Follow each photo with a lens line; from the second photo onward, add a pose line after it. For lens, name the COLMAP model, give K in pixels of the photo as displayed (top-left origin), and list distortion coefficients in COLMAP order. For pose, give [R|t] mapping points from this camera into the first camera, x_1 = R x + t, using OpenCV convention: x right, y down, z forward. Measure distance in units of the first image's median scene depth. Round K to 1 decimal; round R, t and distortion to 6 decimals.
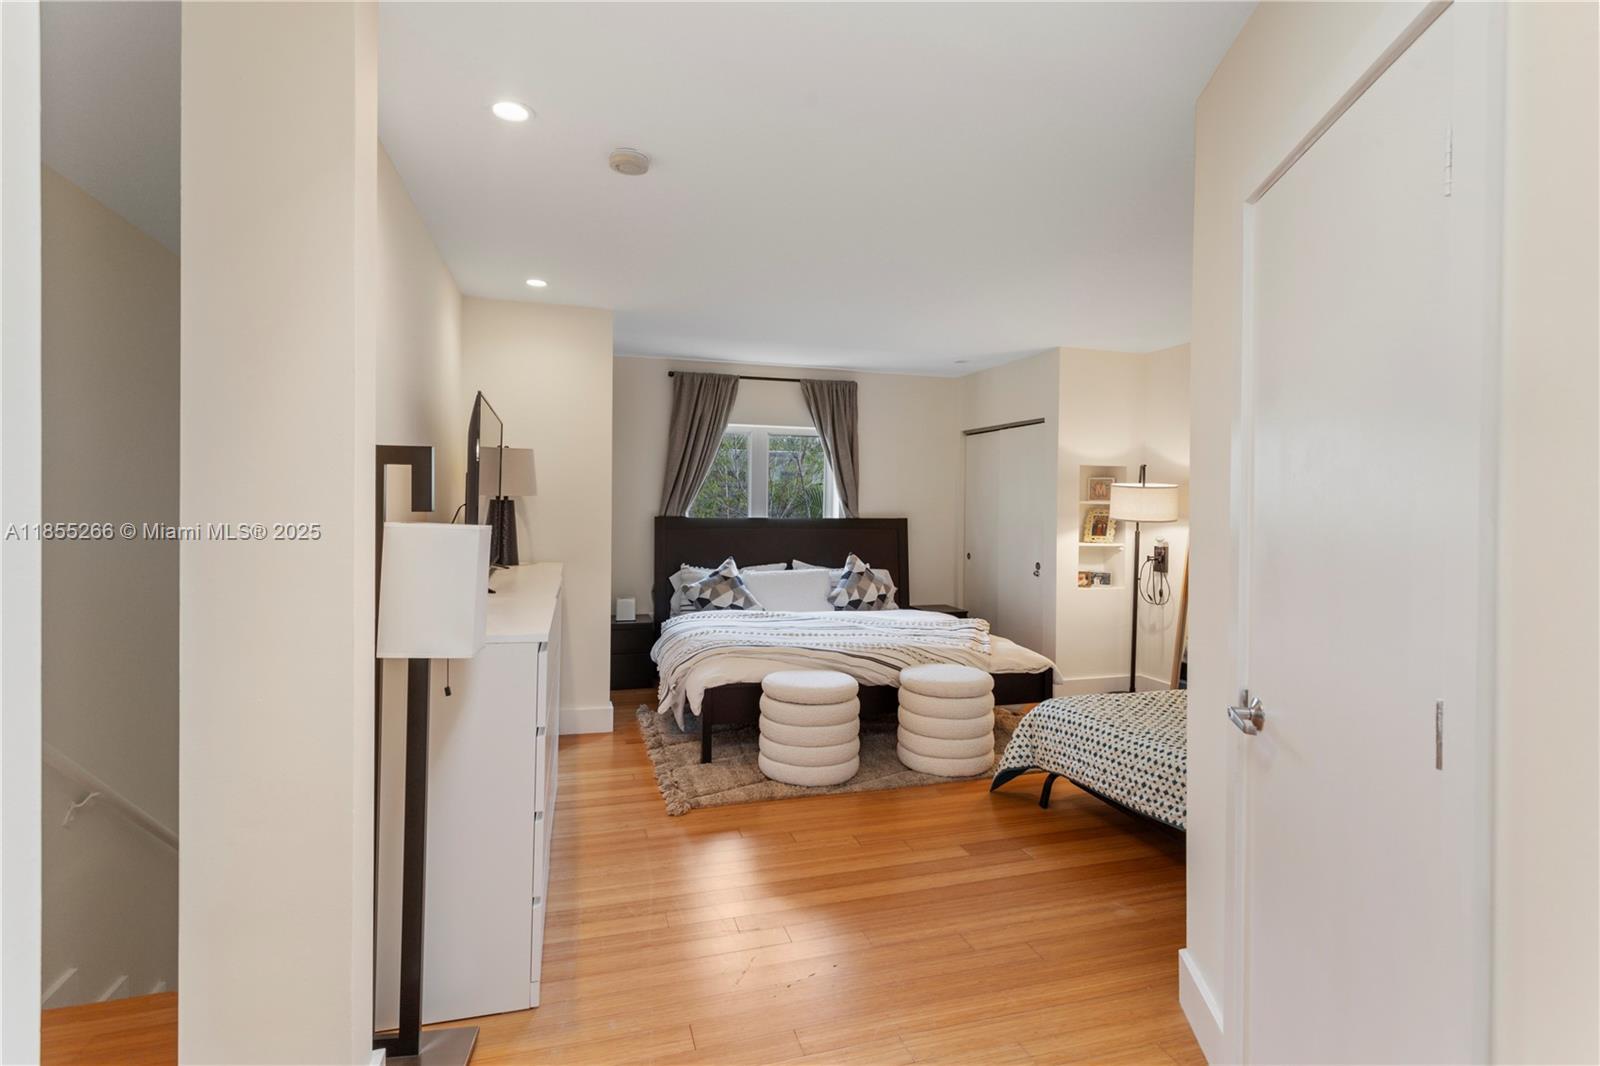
lens RADIAL K [[771.9, 0, 790.7], [0, 771.9, 507.7], [0, 0, 1]] dist [0.002721, 0.000690]
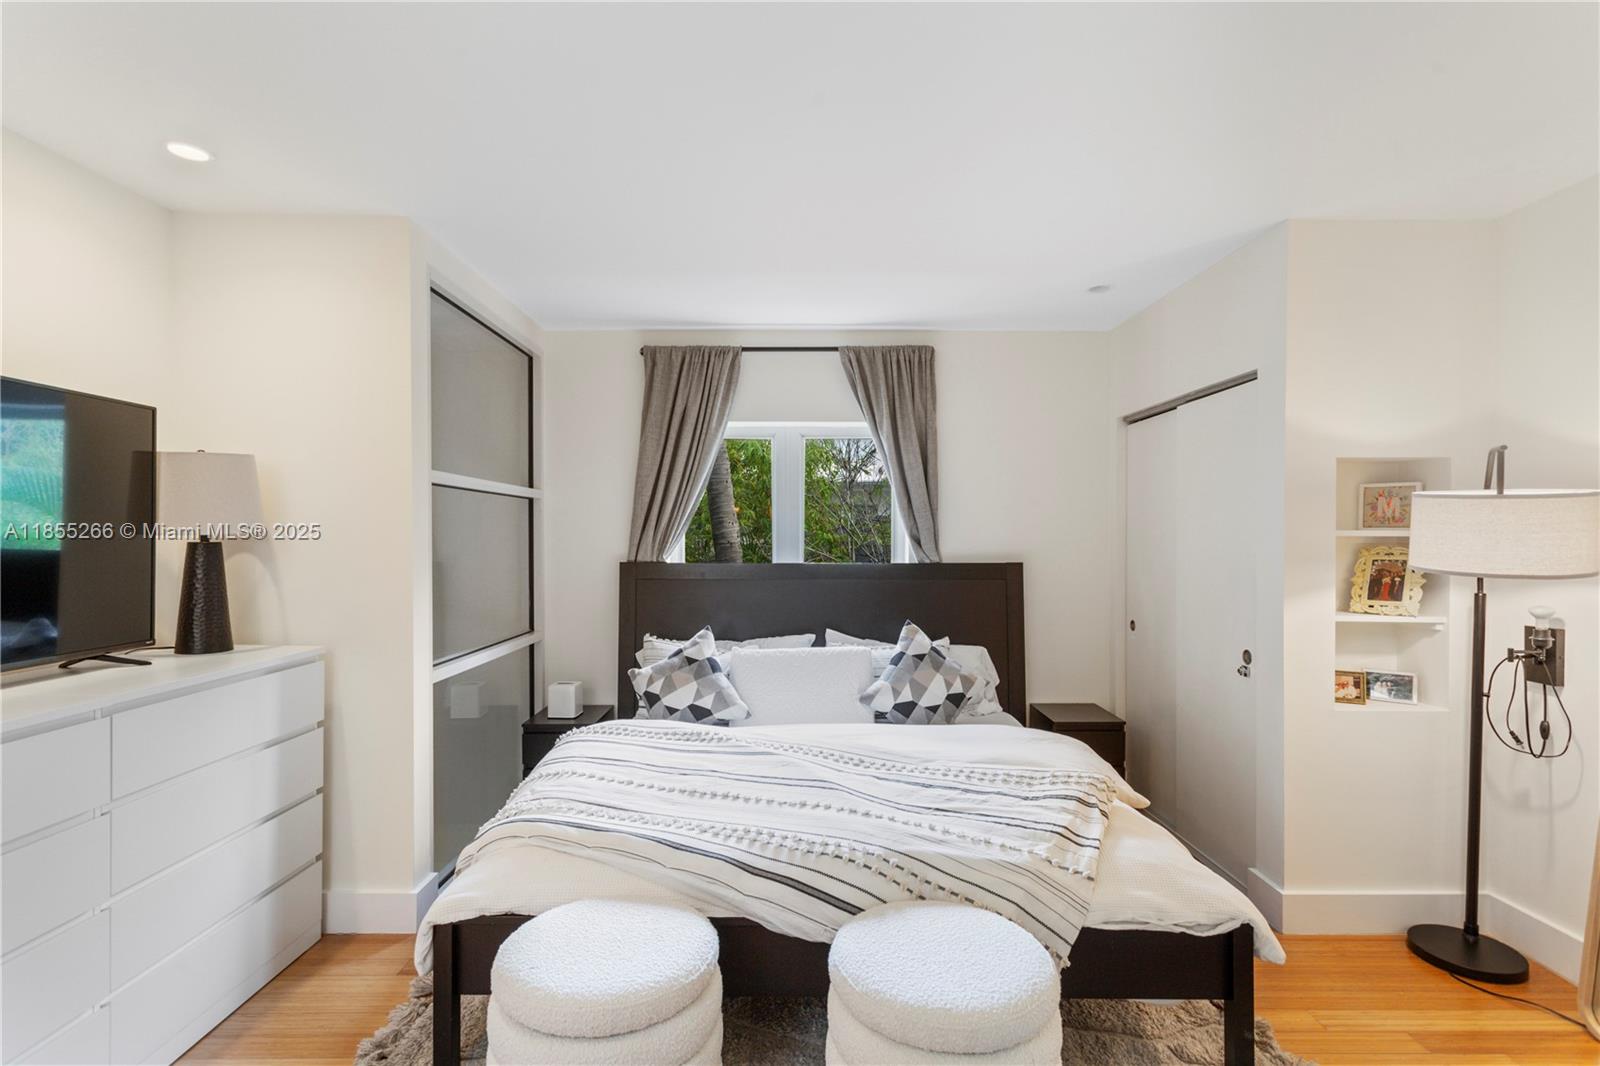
lens RADIAL K [[767.1, 0, 805.0], [0, 767.1, 544.2], [0, 0, 1]] dist [0.006817, 0.001147]
pose [[0.961106, -0.008959, -0.276036, 0.179057], [0.009066, 0.999959, -0.000887, -0.002435], [0.276032, -0.001650, 0.961147, 0.423509]]
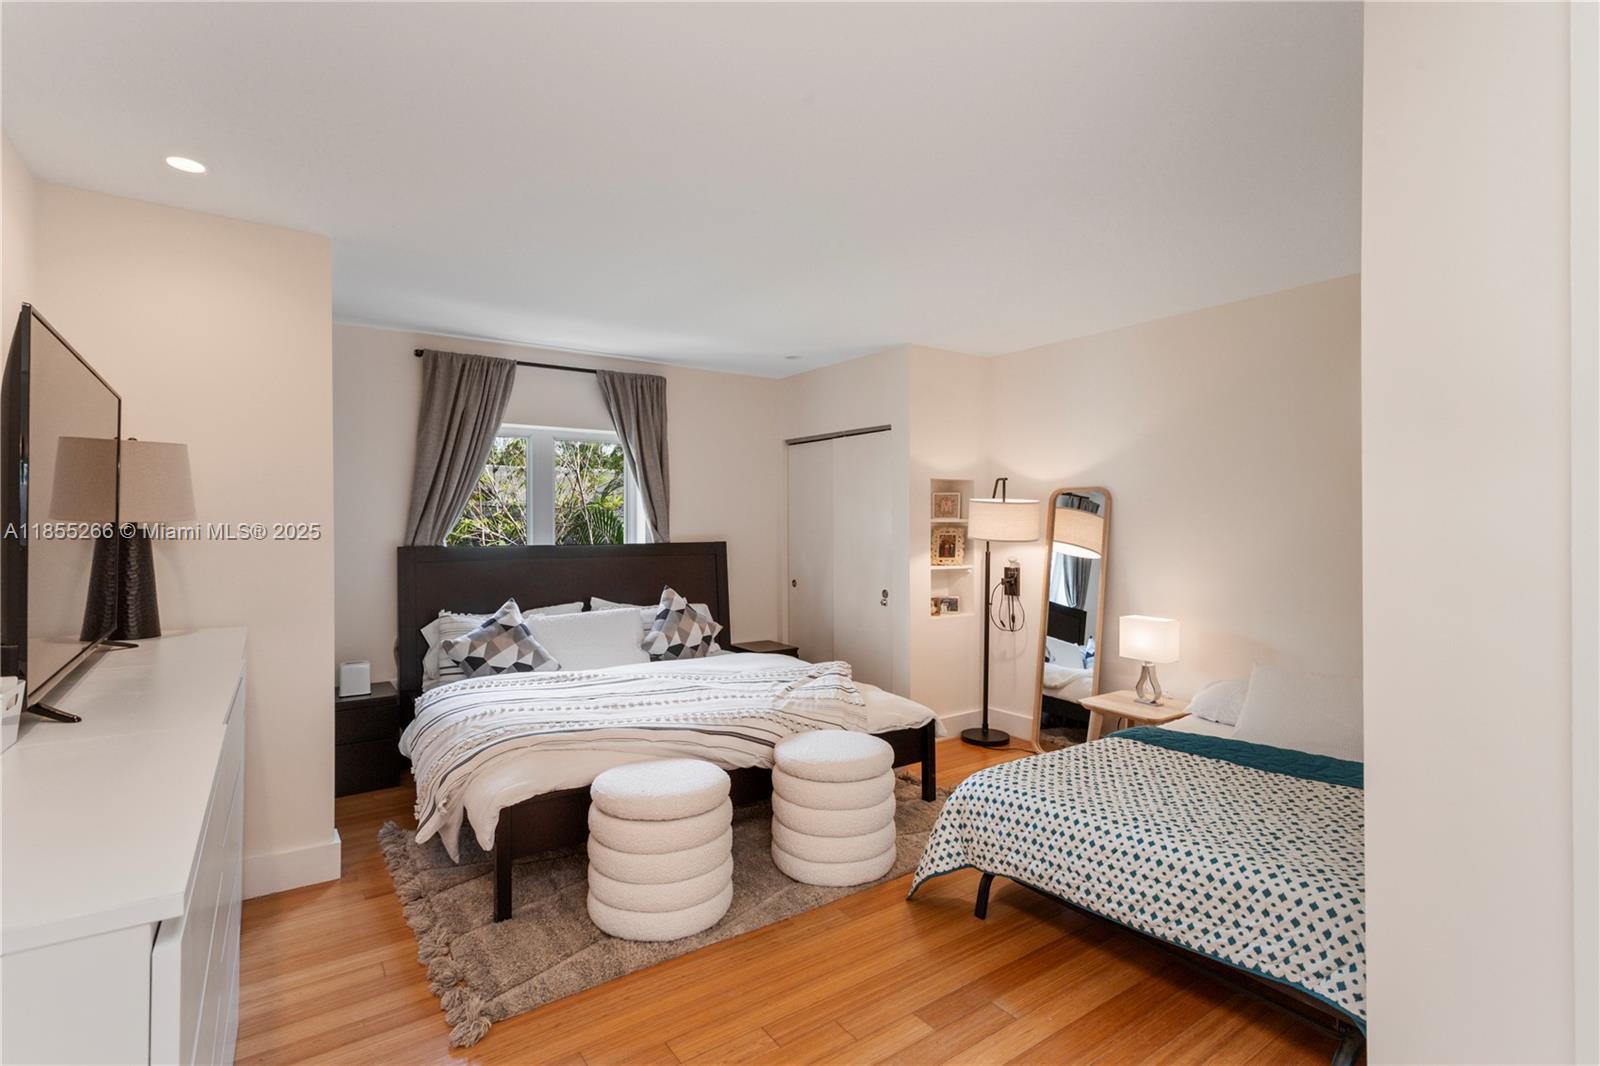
lens RADIAL K [[768.5, 0, 786.7], [0, 768.5, 524.2], [0, 0, 1]] dist [0.002330, 0.001255]
pose [[0.949956, -0.013441, 0.312094, -0.056854], [0.014568, 0.999893, -0.001279, -0.003732], [-0.312043, 0.005762, 0.950050, 0.208300]]
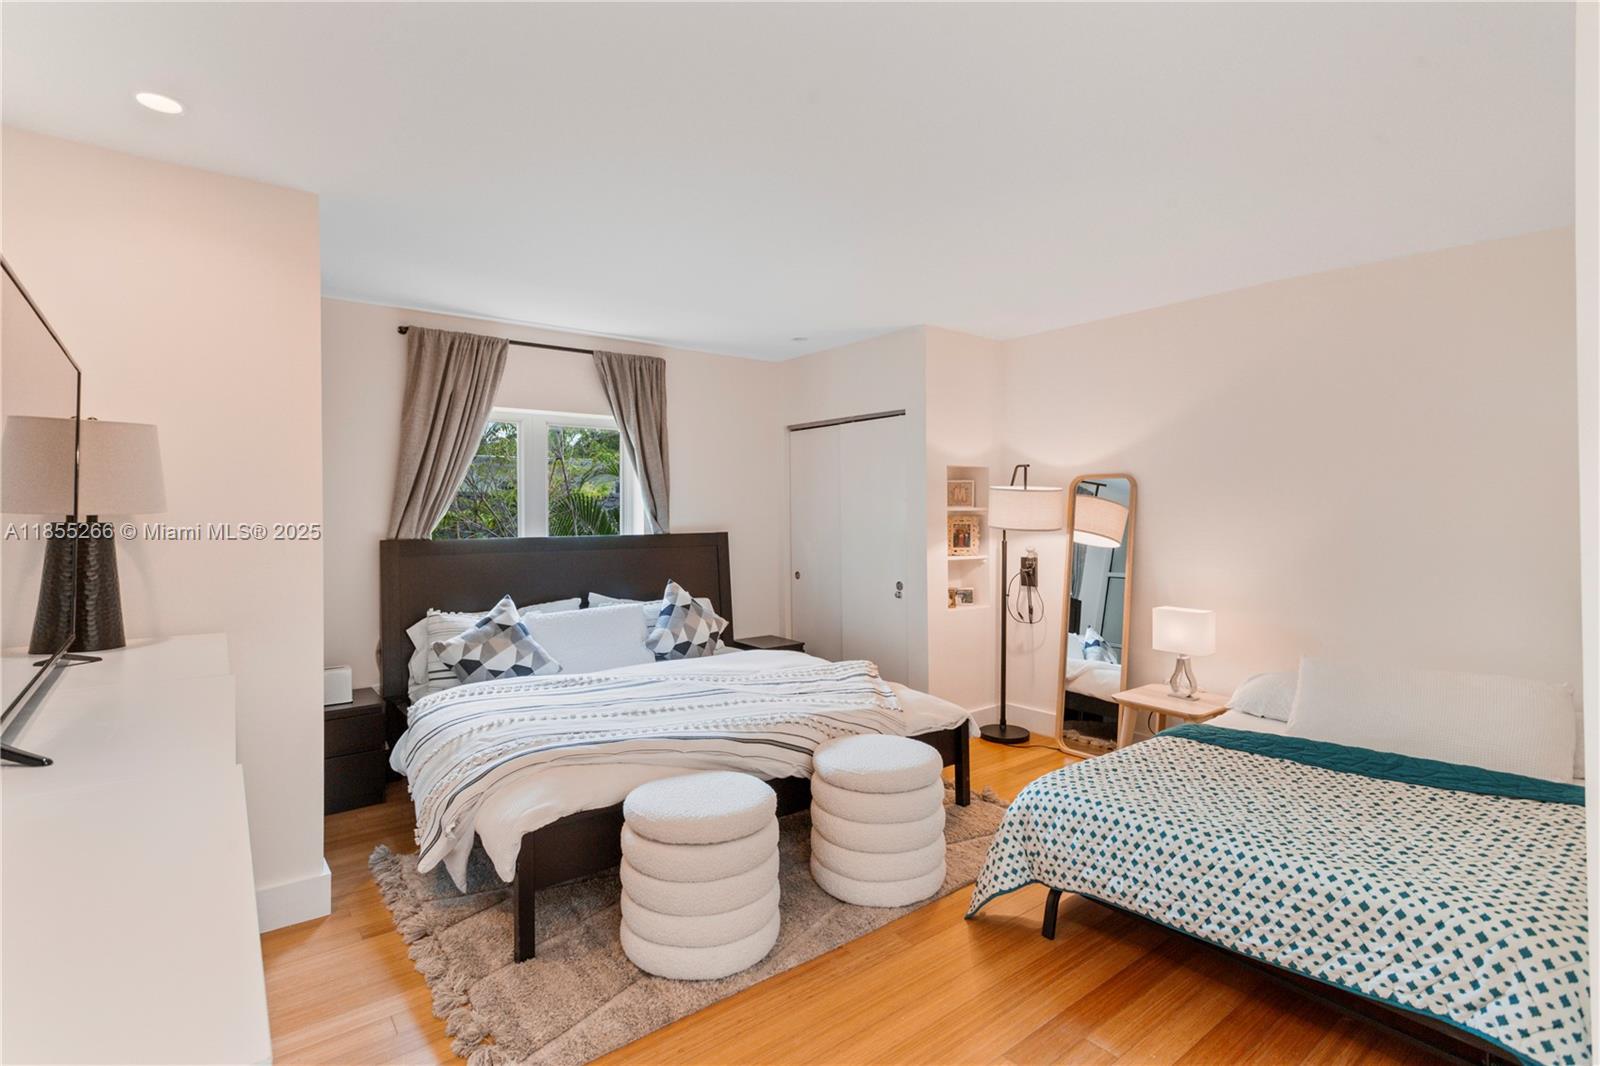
lens RADIAL K [[771.9, 0, 790.7], [0, 771.9, 507.7], [0, 0, 1]] dist [0.002721, 0.000690]
pose [[0.932244, -0.015450, 0.361499, -0.091810], [0.019752, 0.999771, -0.008210, -0.004568], [-0.361290, 0.014795, 0.932336, 0.262646]]
